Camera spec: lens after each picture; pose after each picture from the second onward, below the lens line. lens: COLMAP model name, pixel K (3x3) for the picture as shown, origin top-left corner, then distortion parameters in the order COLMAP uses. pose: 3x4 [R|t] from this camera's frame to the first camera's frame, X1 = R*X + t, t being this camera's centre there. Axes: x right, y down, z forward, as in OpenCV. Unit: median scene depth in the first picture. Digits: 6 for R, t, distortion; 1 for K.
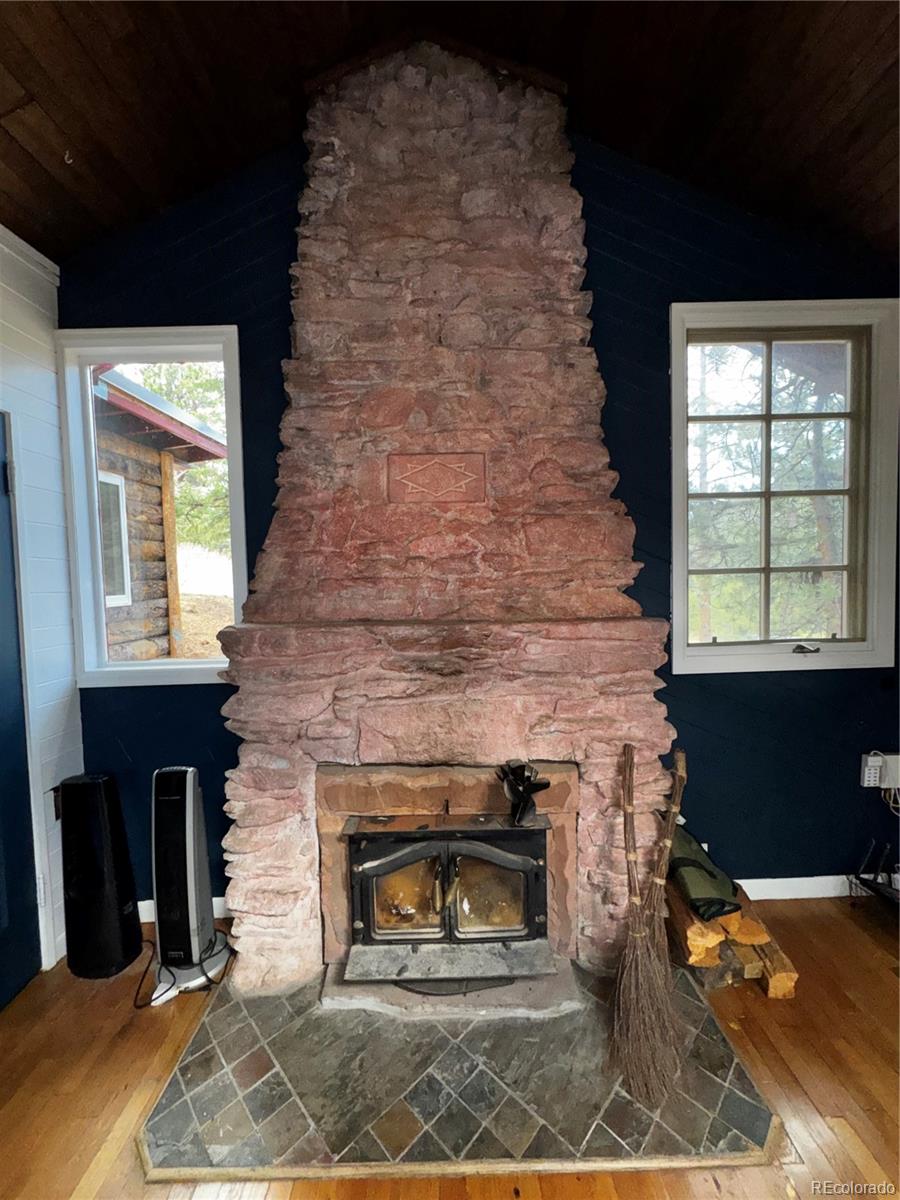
lens RADIAL K [[479.3, 0, 453.2], [0, 479.3, 598.1], [0, 0, 1]] dist [-0.003094, 0.000822]
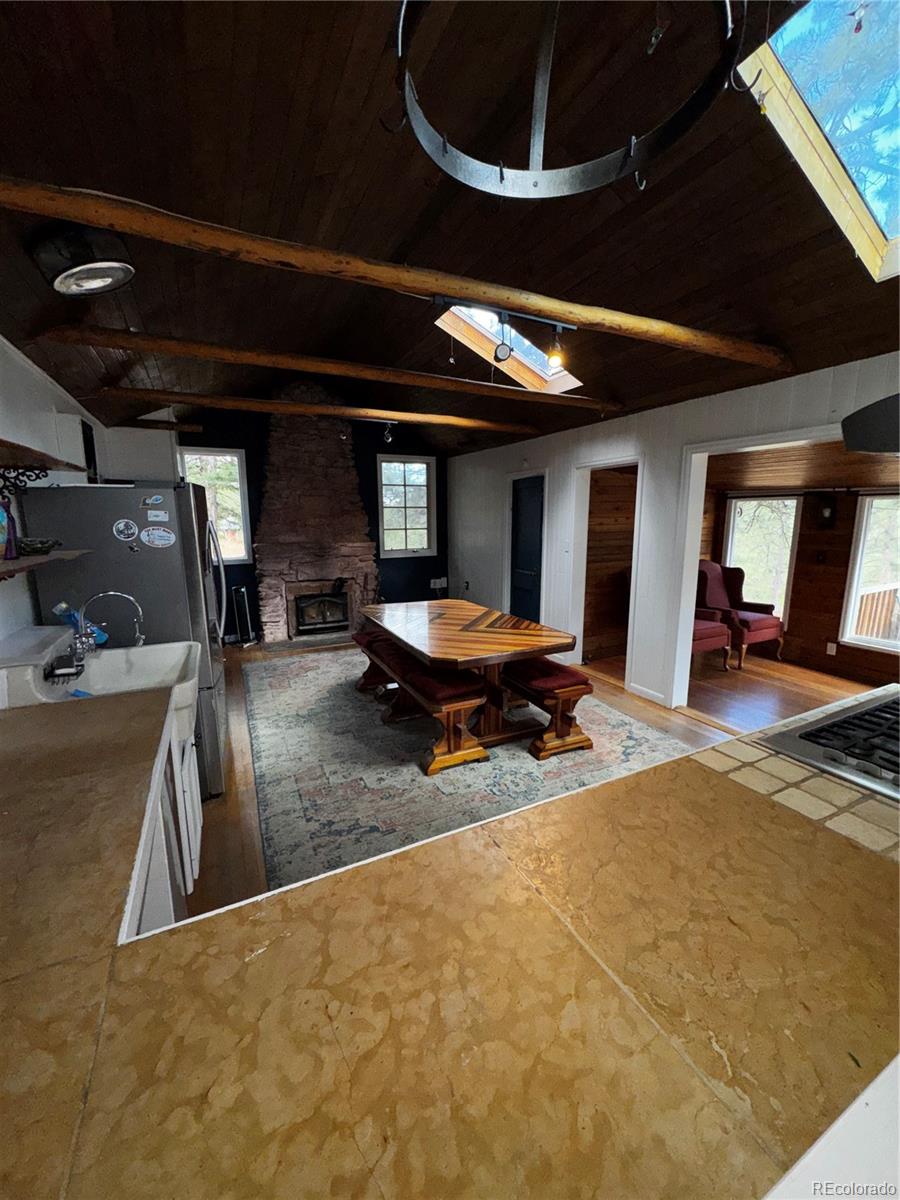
lens RADIAL K [[479.3, 0, 449.5], [0, 479.3, 604.7], [0, 0, 1]] dist [-0.003094, 0.000822]
pose [[0.897769, -0.059113, 0.436482, -0.741903], [0.004080, 0.992027, 0.125960, 0.060150], [-0.440447, -0.111303, 0.890852, -2.764084]]
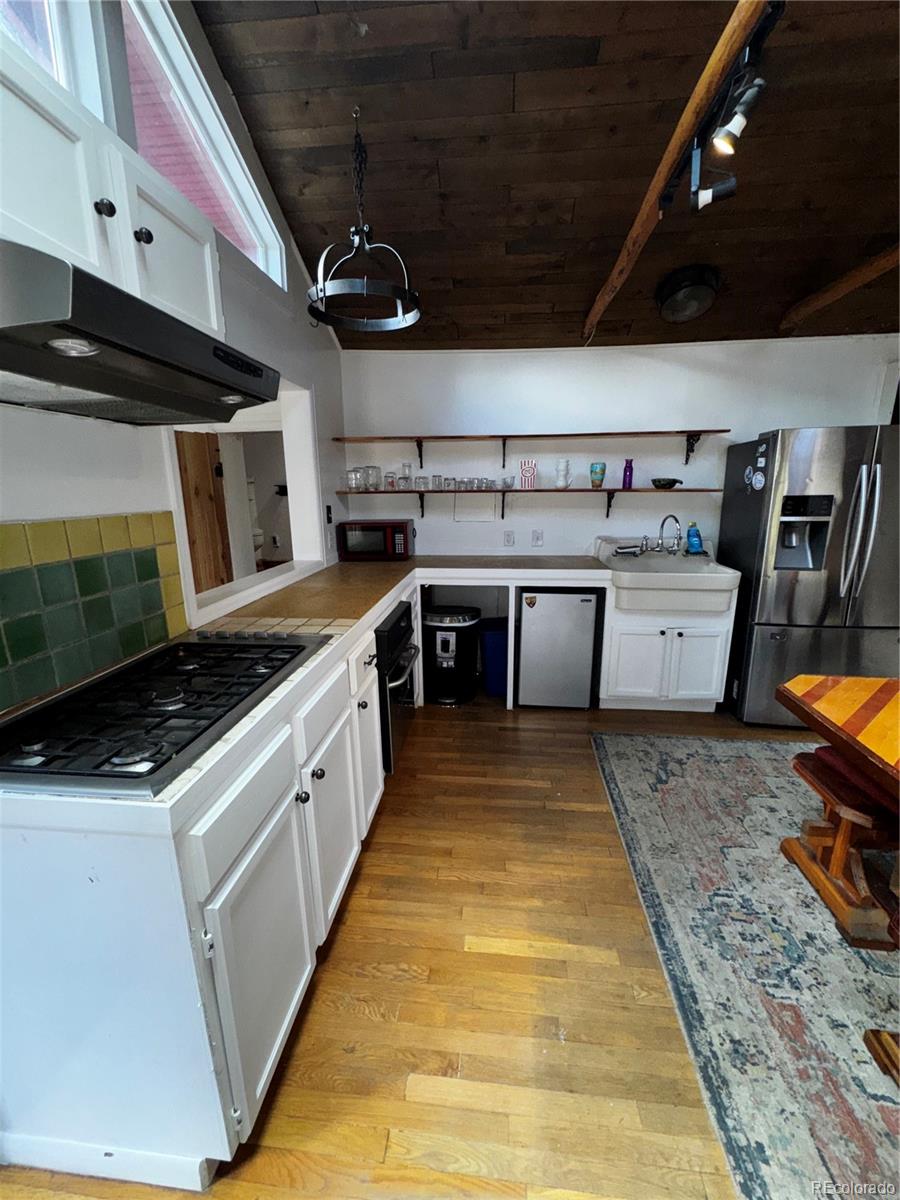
lens RADIAL K [[479.3, 0, 449.7], [0, 479.3, 598.8], [0, 0, 1]] dist [-0.003094, 0.000822]
pose [[-0.111806, 0.257844, -0.959696, 0.925275], [-0.037039, 0.963999, 0.263315, 0.036361], [0.993039, 0.064987, -0.098231, -1.983111]]
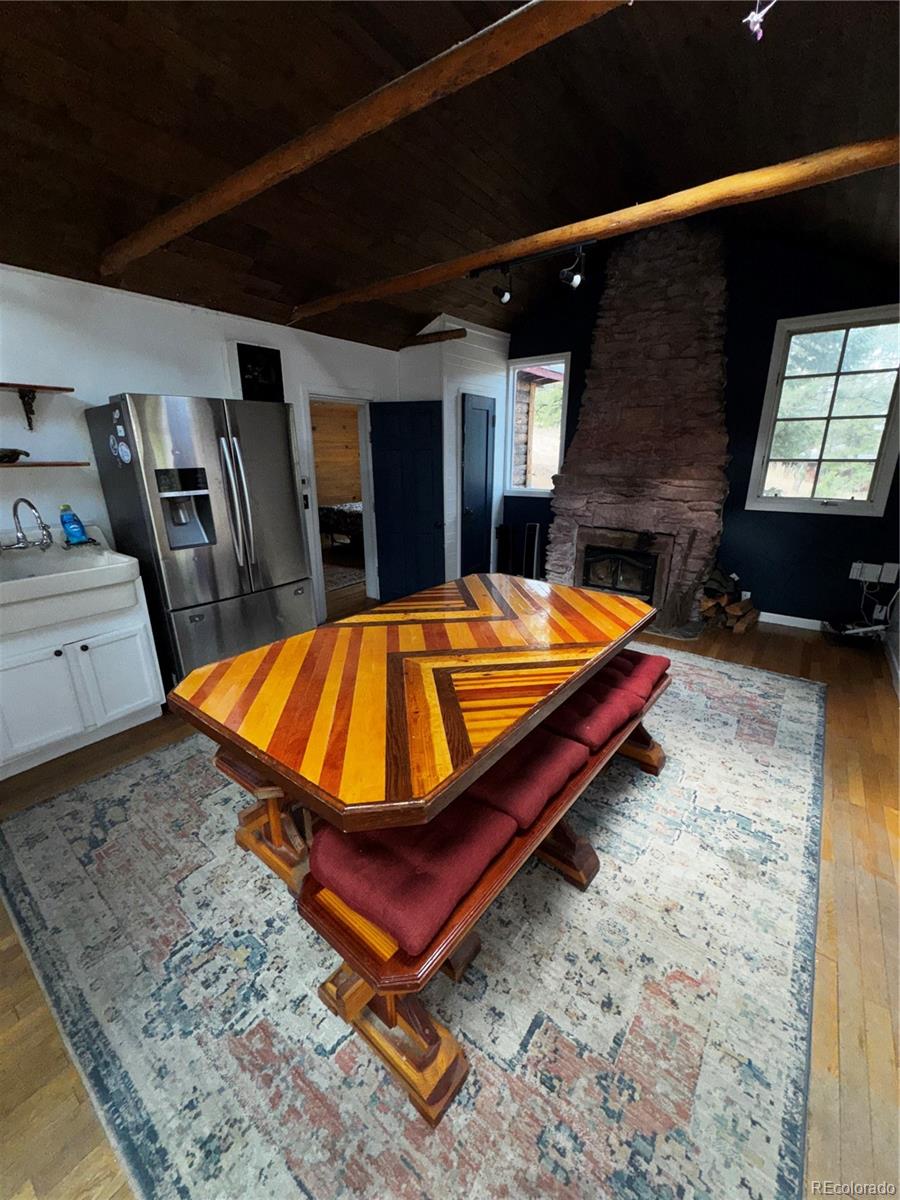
lens RADIAL K [[479.3, 0, 449.0], [0, 479.3, 600.7], [0, 0, 1]] dist [-0.003094, 0.000822]
pose [[0.796391, 0.200784, -0.570480, 0.798678], [-0.046172, 0.960714, 0.273673, 0.028644], [0.603017, -0.191610, 0.774374, -1.723149]]
